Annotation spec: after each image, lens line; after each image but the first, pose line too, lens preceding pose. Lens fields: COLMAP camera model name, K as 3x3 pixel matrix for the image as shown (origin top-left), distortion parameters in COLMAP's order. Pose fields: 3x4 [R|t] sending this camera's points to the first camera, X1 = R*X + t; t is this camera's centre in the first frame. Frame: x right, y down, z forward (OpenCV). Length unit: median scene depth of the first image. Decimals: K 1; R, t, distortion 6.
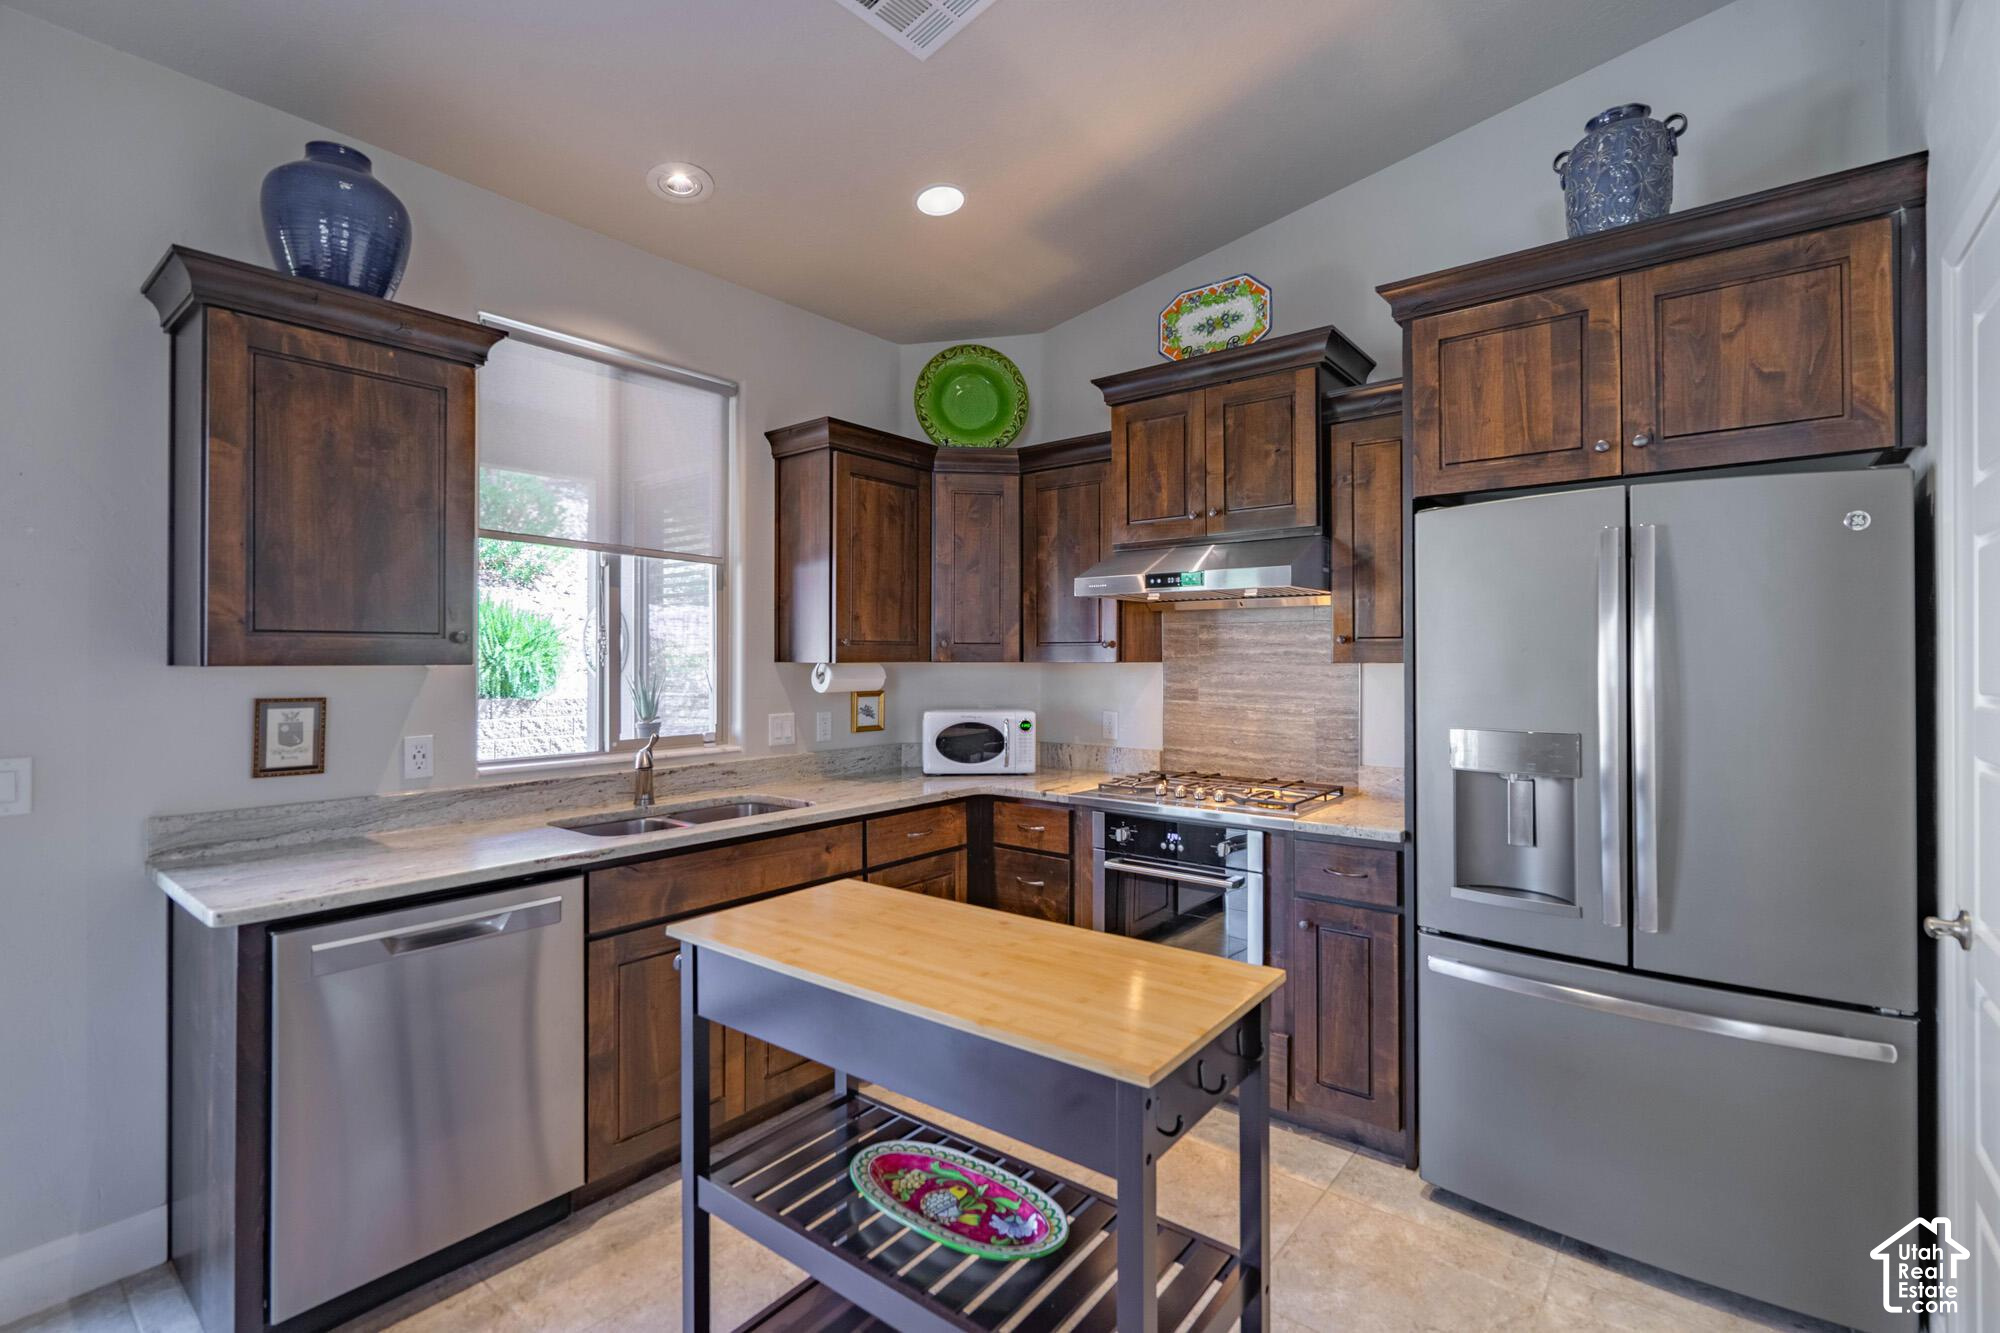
lens RADIAL K [[917.0, 0, 1006.4], [0, 917.0, 654.6], [0, 0, 1]] dist [-0.003690, 0.003897]
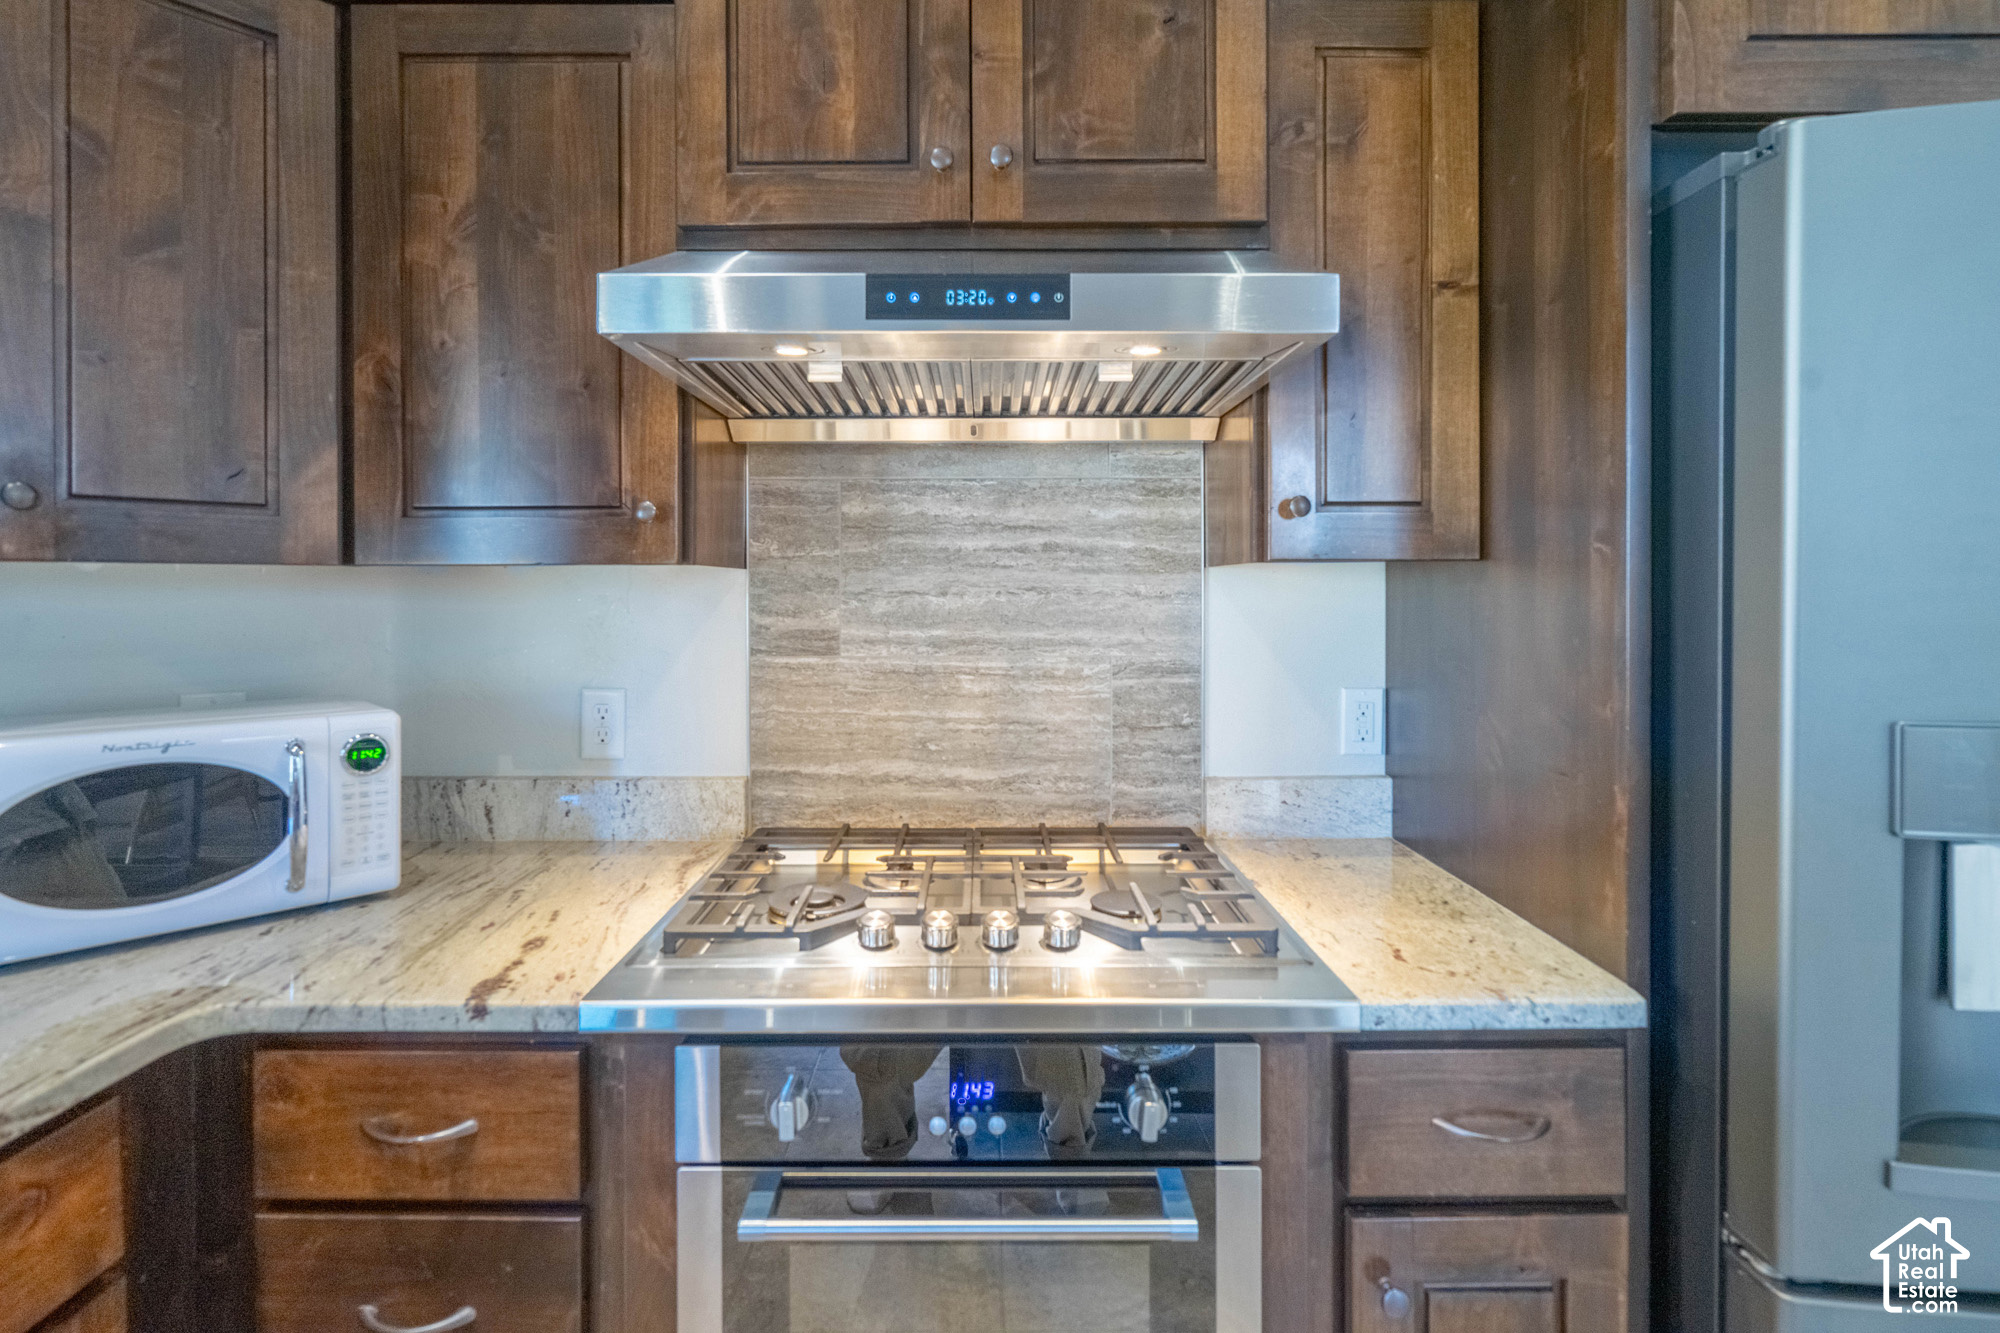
lens RADIAL K [[951.8, 0, 984.0], [0, 951.8, 593.1], [0, 0, 1]] dist [-0.007813, 0.003345]
pose [[0.783417, -0.004699, 0.621478, -0.018658], [-0.000453, 0.999967, 0.008132, 0.017597], [-0.621496, -0.006653, 0.783389, 0.645650]]
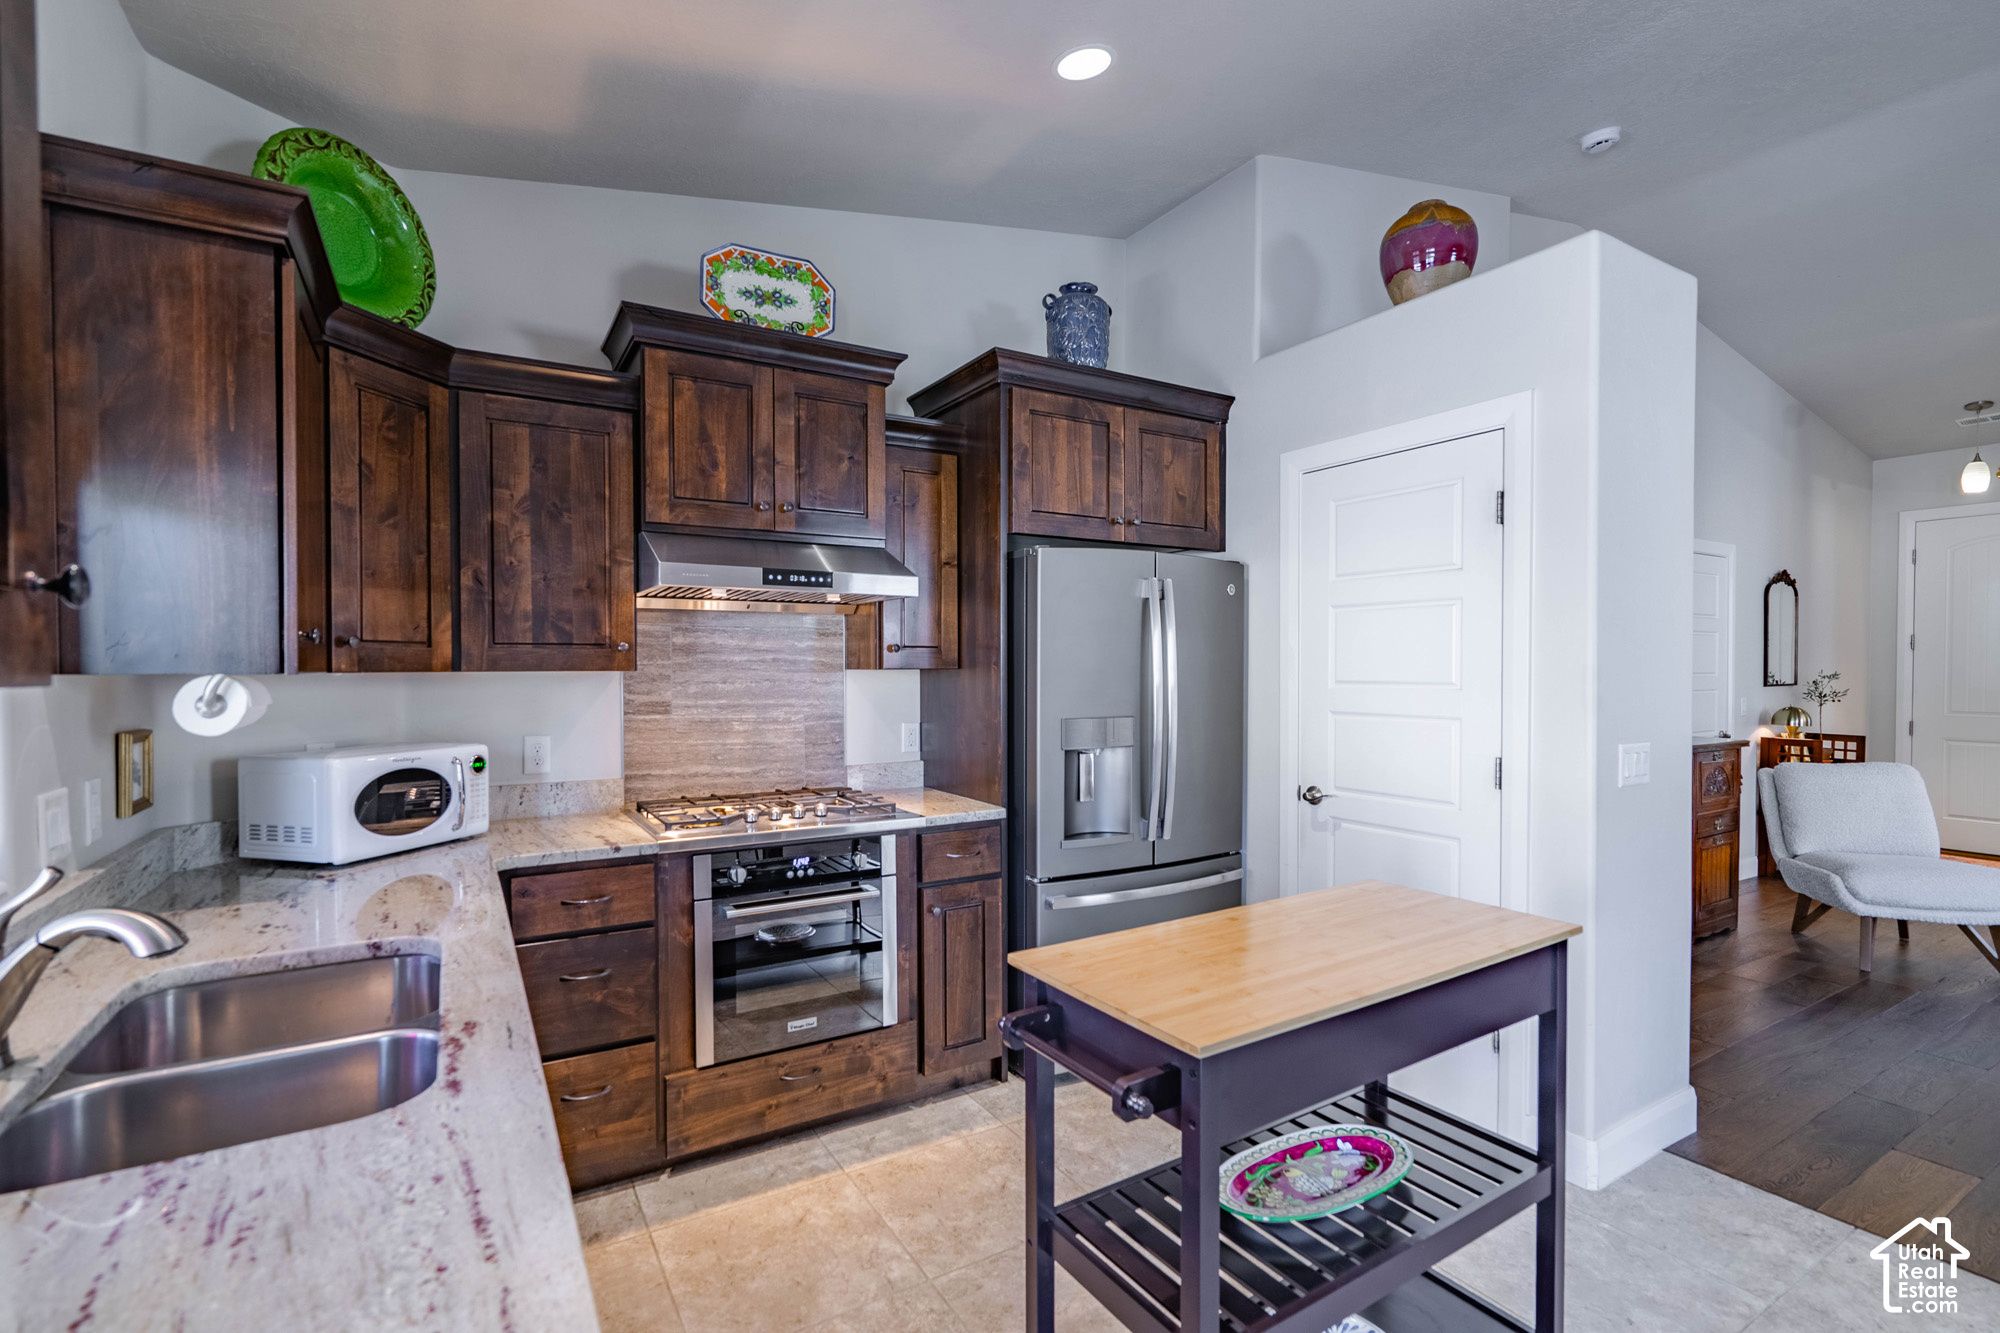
lens RADIAL K [[917.0, 0, 1004.1], [0, 917.0, 686.3], [0, 0, 1]] dist [-0.003690, 0.003897]
pose [[0.344994, -0.021012, 0.938370, -0.524332], [-0.002910, 0.999721, 0.023456, 0.002612], [-0.938600, -0.010823, 0.344837, 0.438236]]
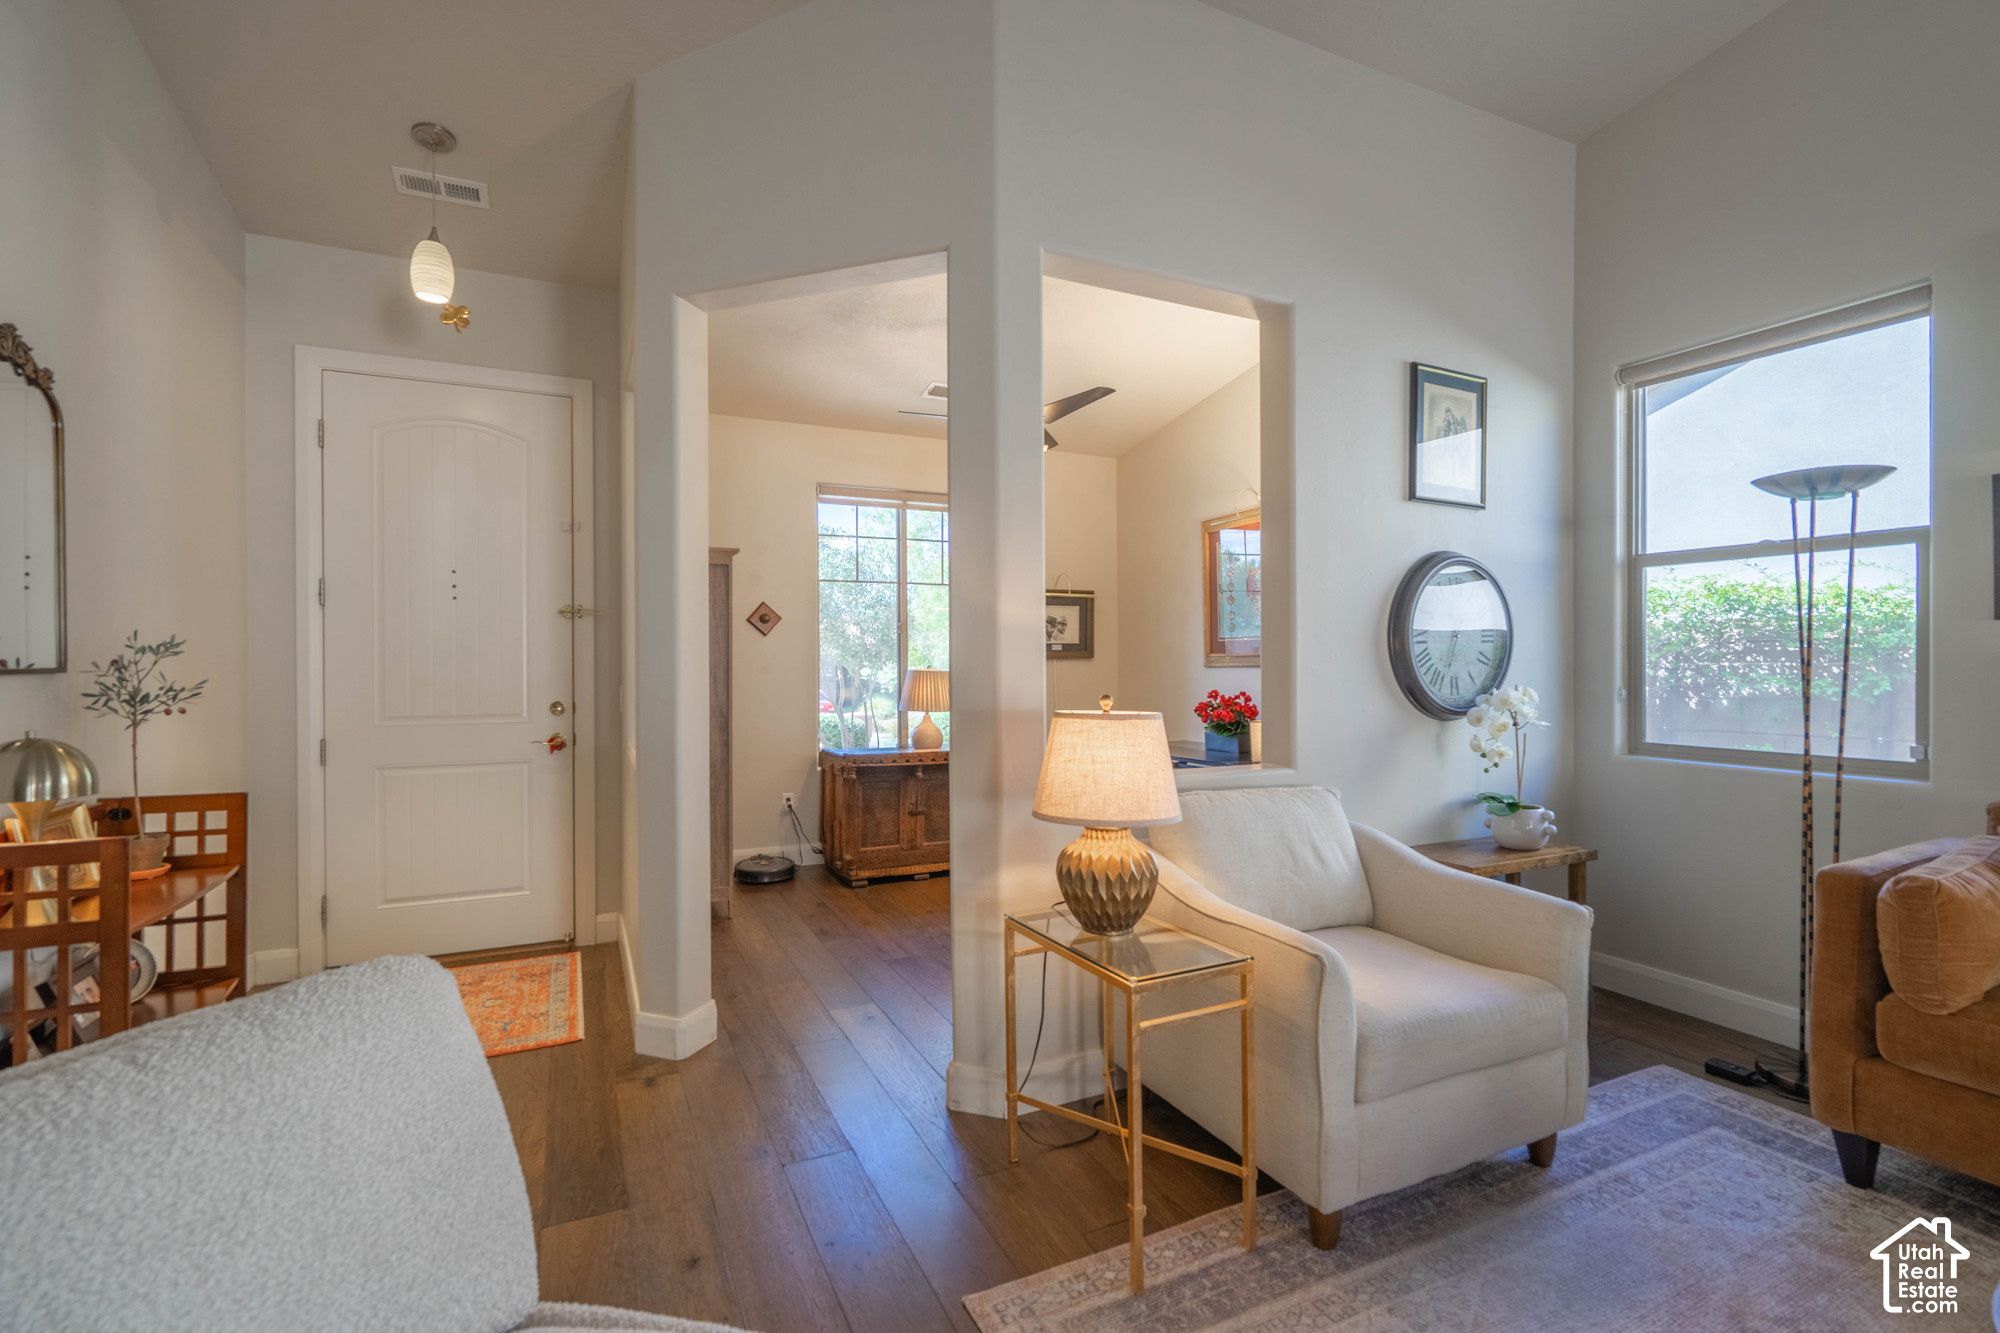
lens RADIAL K [[917.0, 0, 999.3], [0, 917.0, 668.8], [0, 0, 1]] dist [-0.003690, 0.003897]
pose [[-0.891116, -0.002347, 0.453770, 0.785722], [-0.002351, 0.999997, 0.000554, 0.032722], [-0.453770, -0.000574, -0.891119, -0.110301]]
